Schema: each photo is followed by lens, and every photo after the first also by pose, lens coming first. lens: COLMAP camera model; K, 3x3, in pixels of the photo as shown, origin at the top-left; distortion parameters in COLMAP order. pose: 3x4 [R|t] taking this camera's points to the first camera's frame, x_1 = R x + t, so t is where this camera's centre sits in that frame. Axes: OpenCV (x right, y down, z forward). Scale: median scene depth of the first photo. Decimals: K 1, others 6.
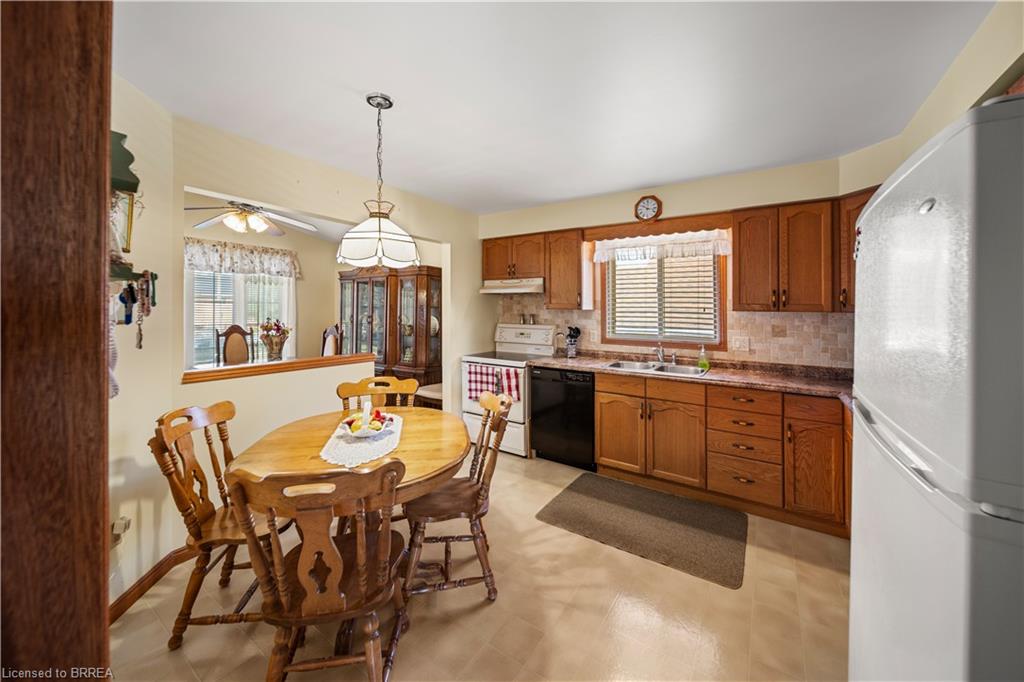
lens RADIAL K [[375.4, 0, 525.1], [0, 375.4, 311.6], [0, 0, 1]] dist [-0.001624, -0.000132]
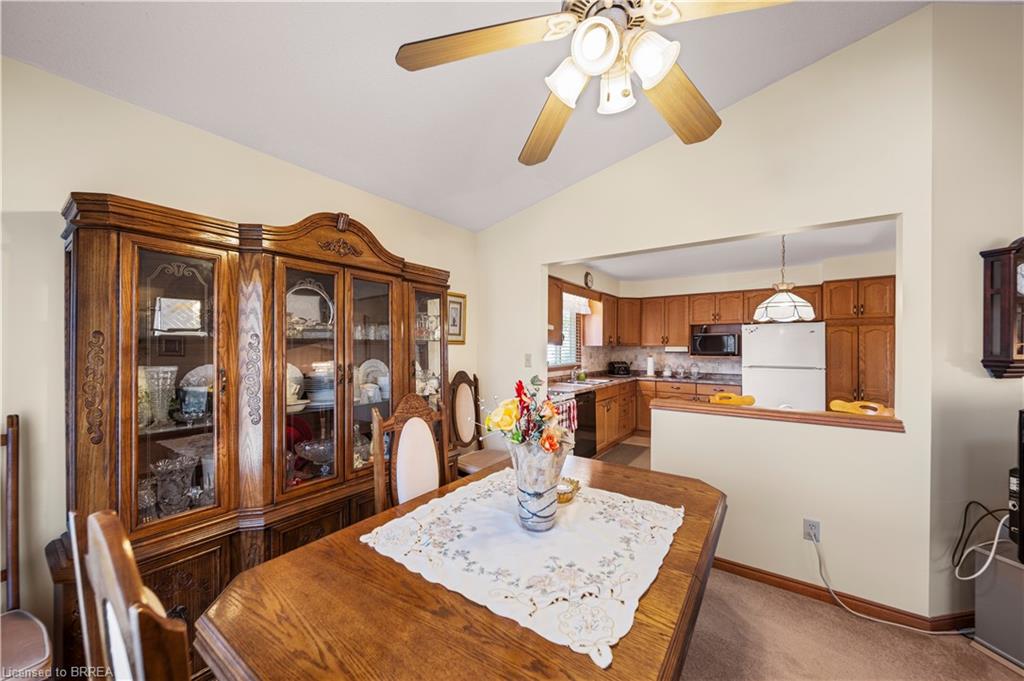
lens RADIAL K [[375.4, 0, 518.4], [0, 375.4, 346.1], [0, 0, 1]] dist [-0.001624, -0.000132]
pose [[0.019423, -0.009739, 0.999764, -0.882276], [0.004134, 0.999945, 0.009660, -0.012933], [-0.999803, 0.003946, 0.019462, 0.900909]]
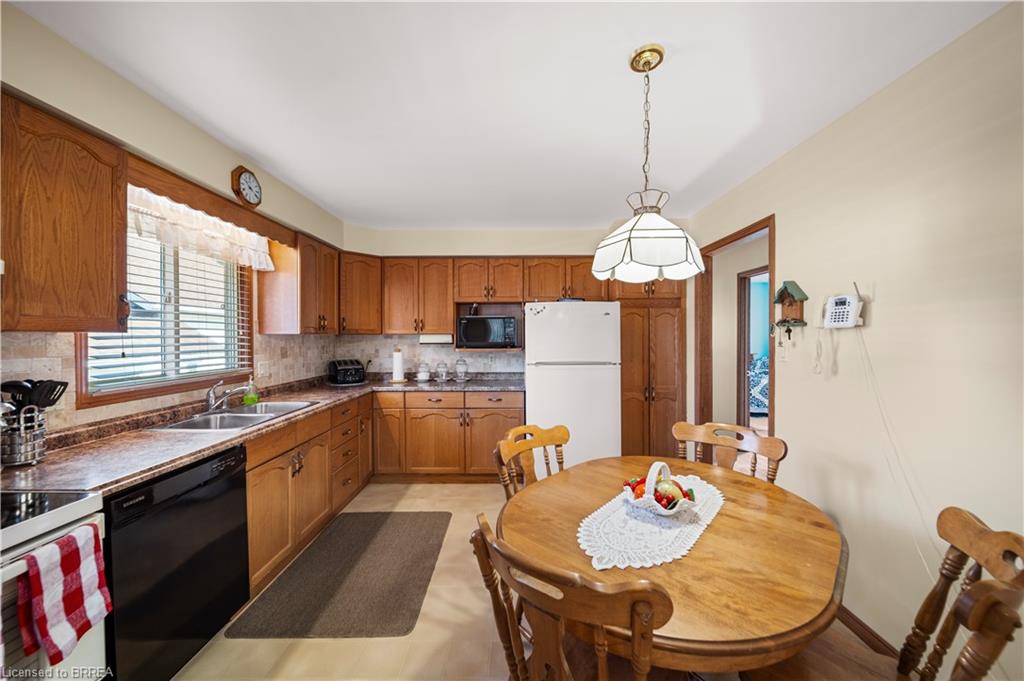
lens RADIAL K [[375.4, 0, 506.3], [0, 375.4, 337.5], [0, 0, 1]] dist [-0.001624, -0.000132]
pose [[-0.522452, -0.014138, 0.852551, -0.369289], [0.002218, 0.999837, 0.017939, -0.005526], [-0.852666, 0.011263, -0.522335, 0.682424]]
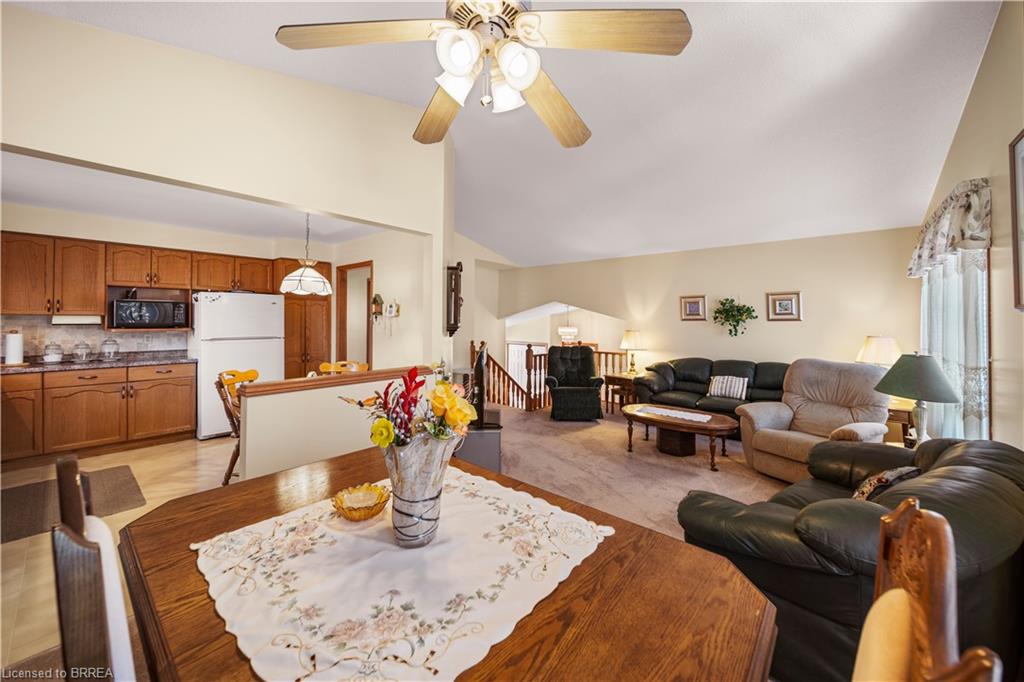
lens RADIAL K [[375.4, 0, 525.4], [0, 375.4, 322.1], [0, 0, 1]] dist [-0.001624, -0.000132]
pose [[-0.993052, -0.020621, 0.115858, -0.688548], [-0.018981, 0.999704, 0.015234, -0.015293], [-0.116138, 0.012929, -0.993149, 1.121093]]
